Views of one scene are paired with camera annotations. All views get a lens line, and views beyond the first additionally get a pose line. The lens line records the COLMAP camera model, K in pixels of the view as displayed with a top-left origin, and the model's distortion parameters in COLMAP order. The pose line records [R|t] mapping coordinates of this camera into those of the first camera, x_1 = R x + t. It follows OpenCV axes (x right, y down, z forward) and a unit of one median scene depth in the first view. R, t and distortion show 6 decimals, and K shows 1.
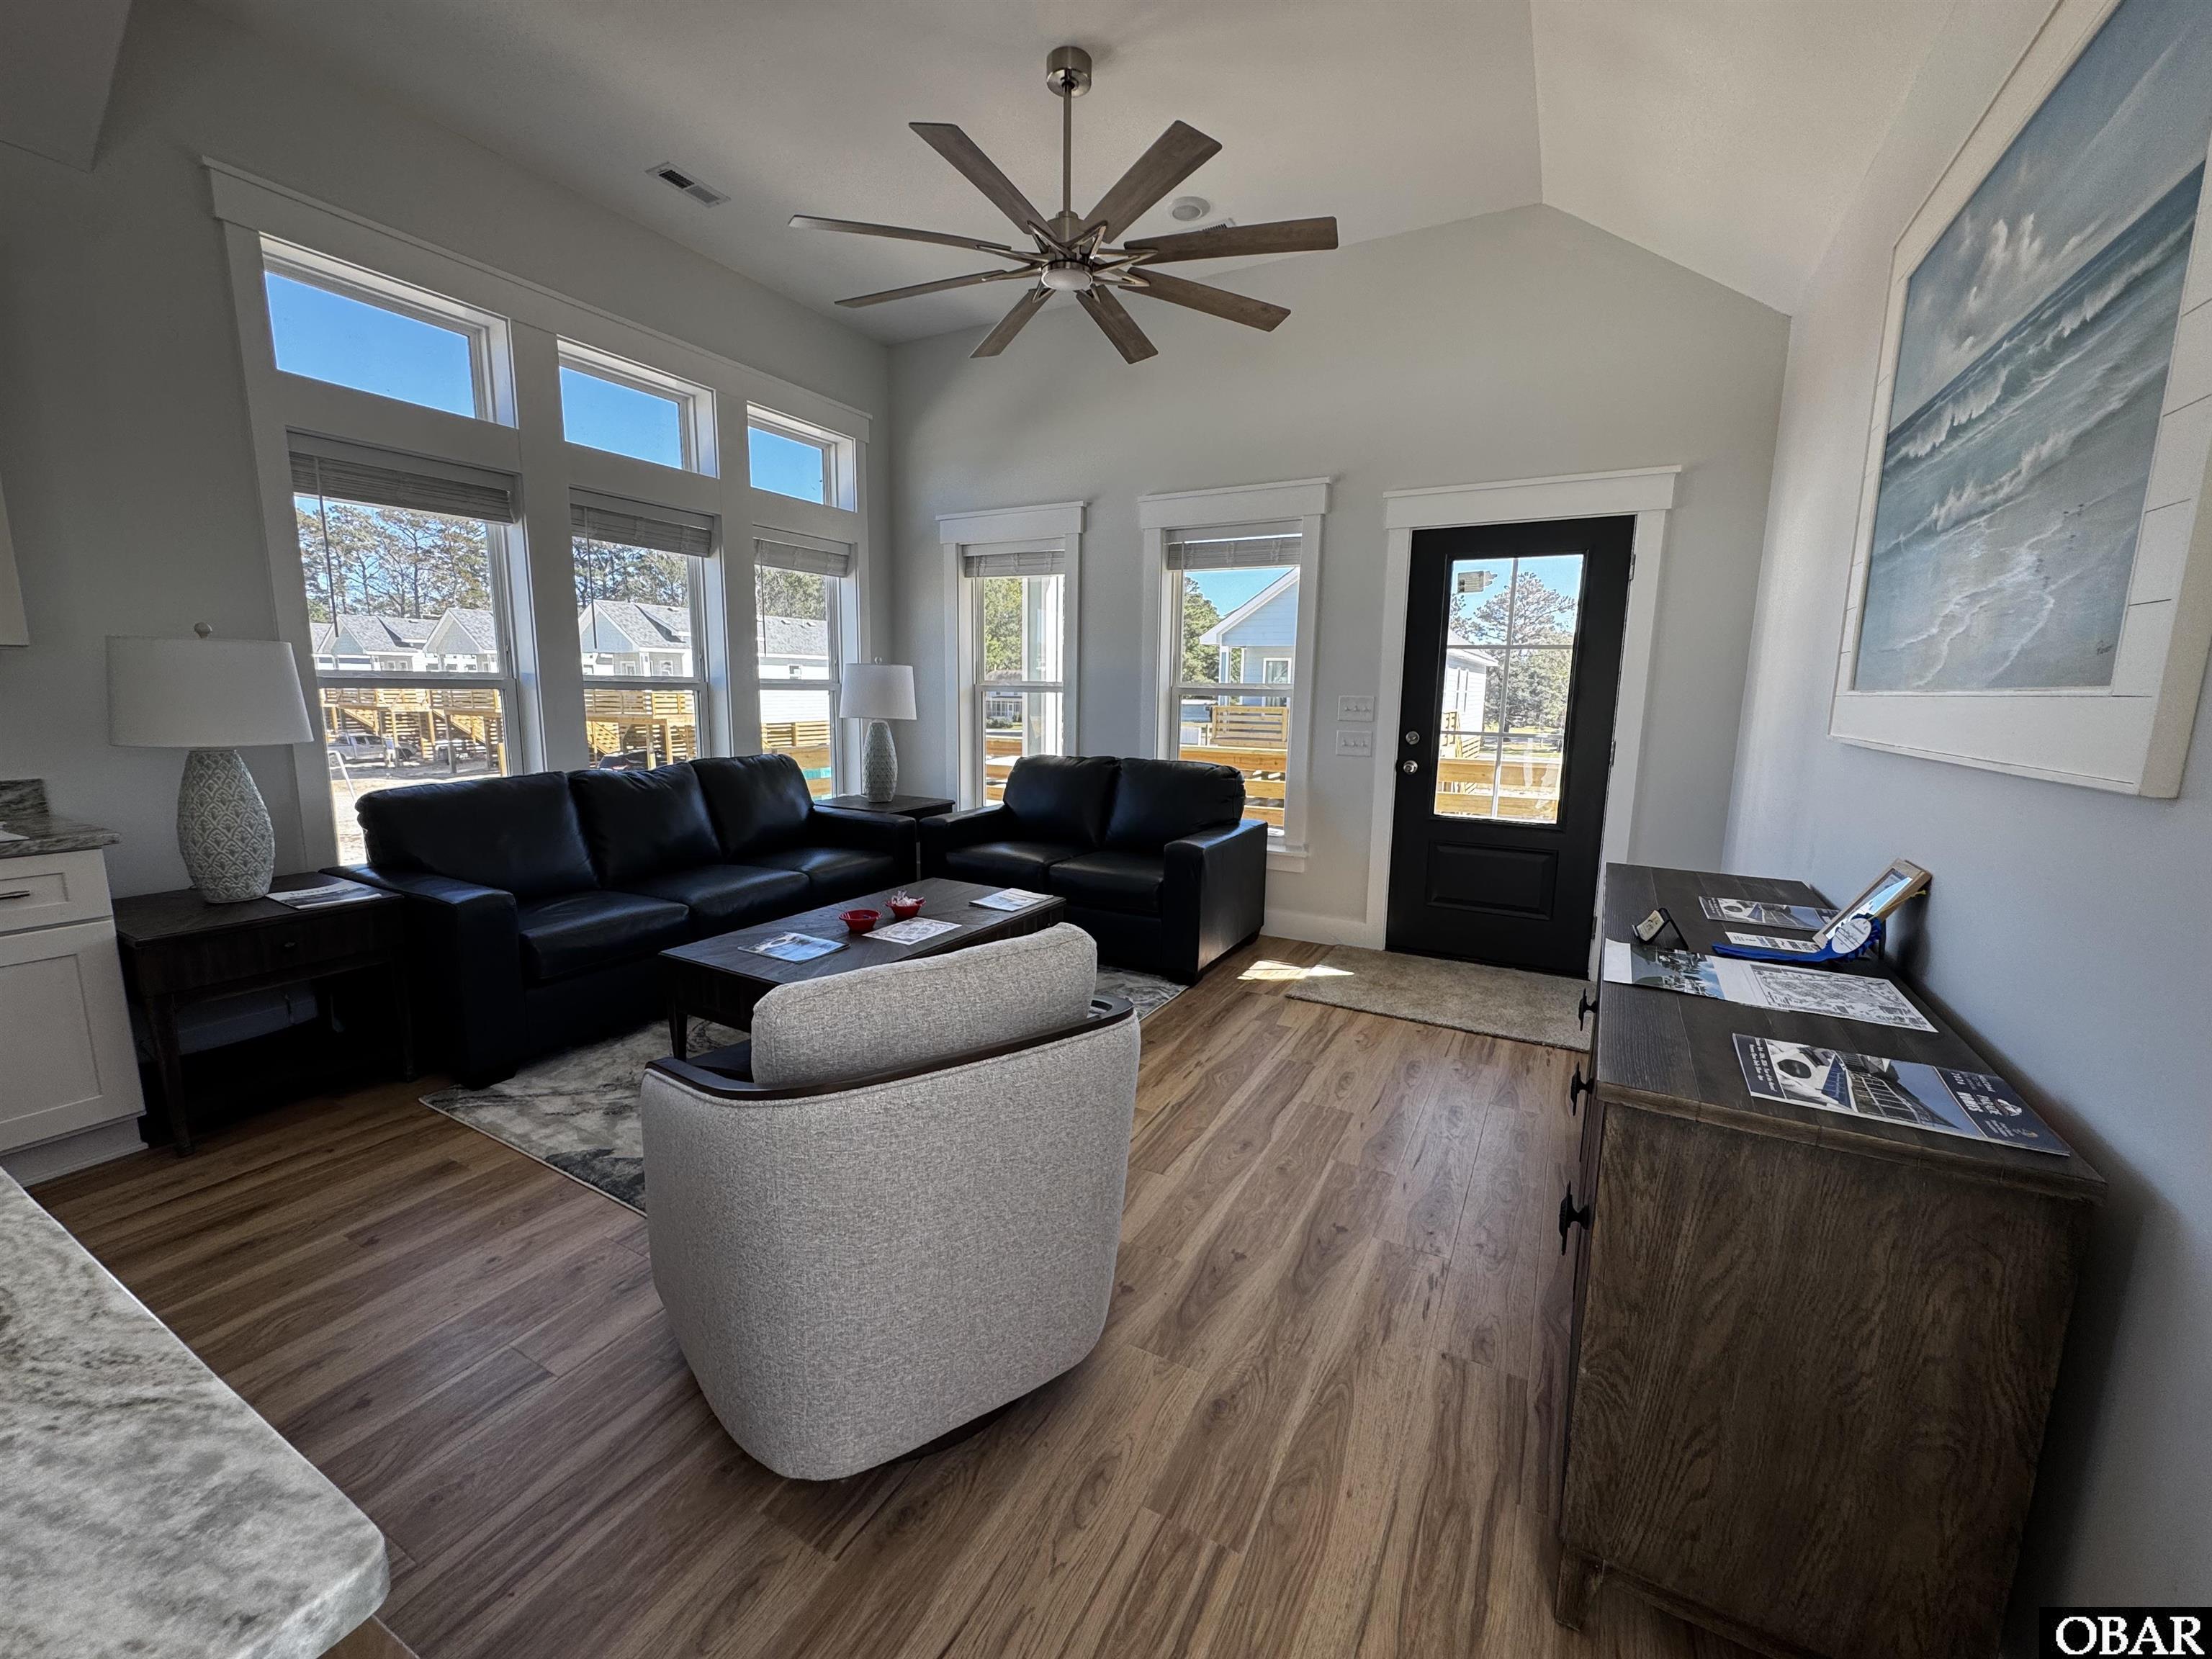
lens RADIAL K [[877.0, 0, 1100.5], [0, 877.0, 820.8], [0, 0, 1]] dist [-0.003819, -0.000195]
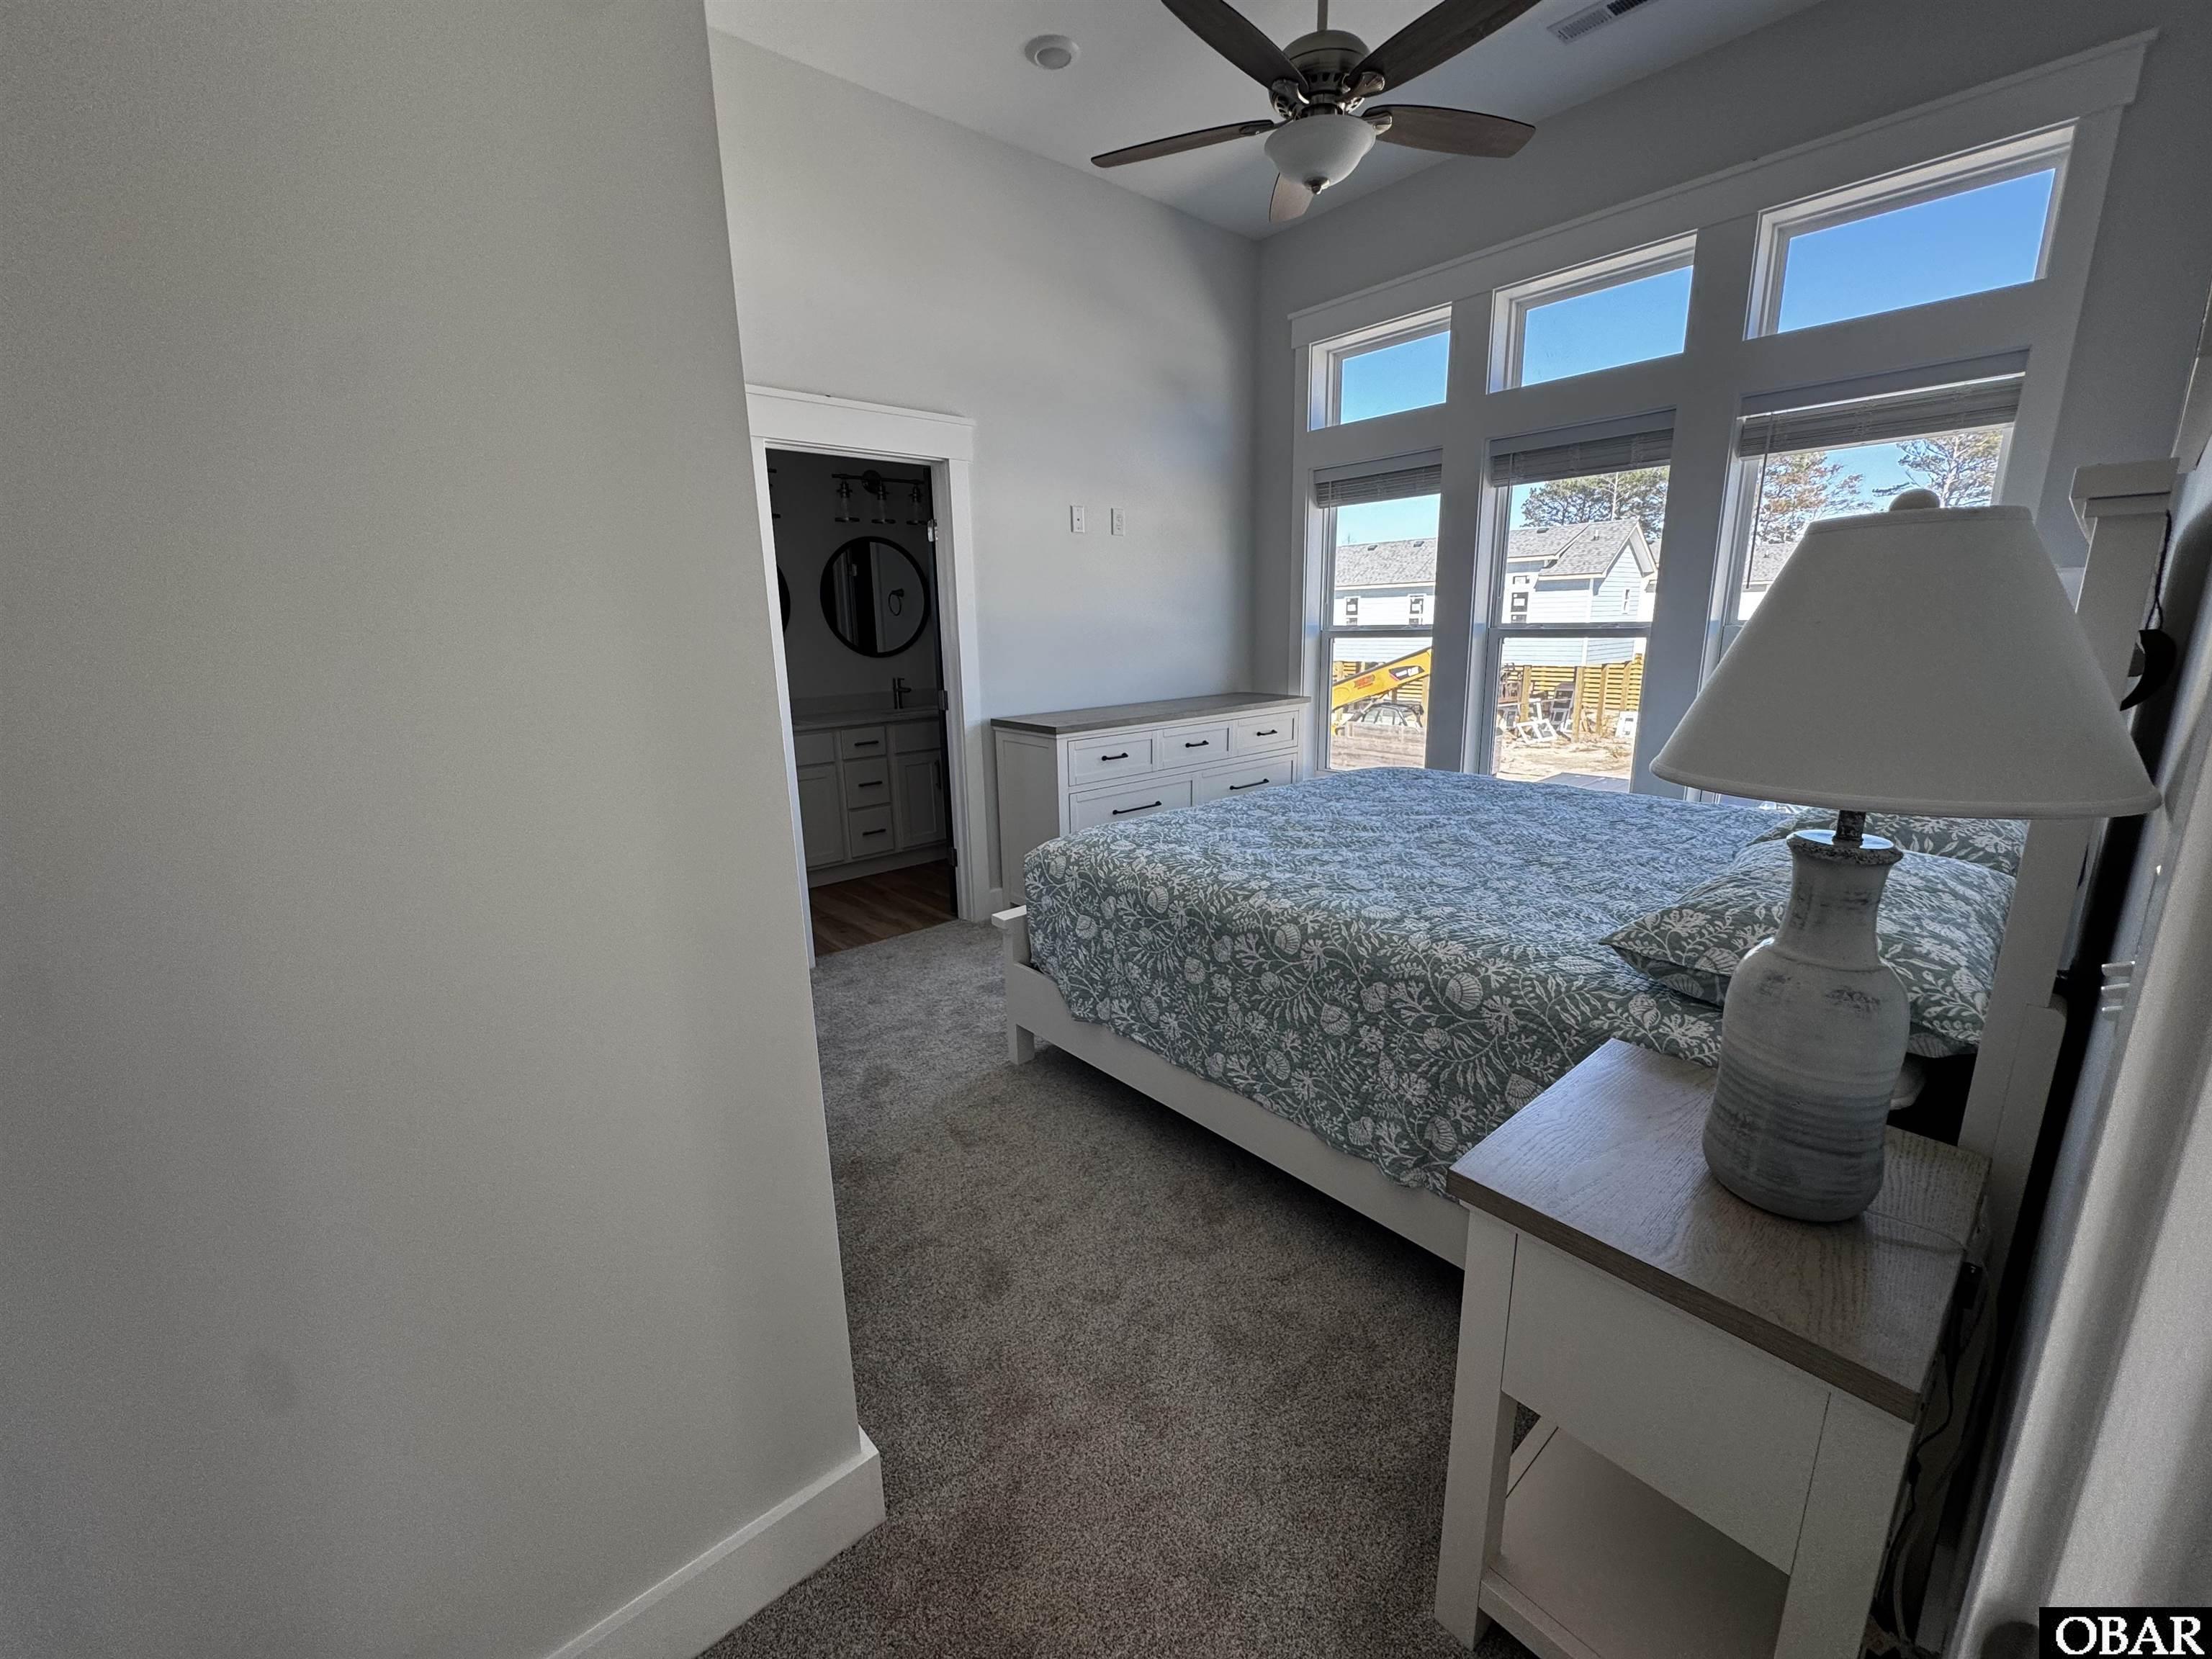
lens RADIAL K [[877.0, 0, 1104.5], [0, 877.0, 811.1], [0, 0, 1]] dist [-0.003819, -0.000195]
pose [[-0.345664, 0.203498, -0.916027, 0.550007], [-0.136920, 0.954815, 0.263782, -0.166875], [0.928315, 0.216602, -0.302182, 0.922082]]
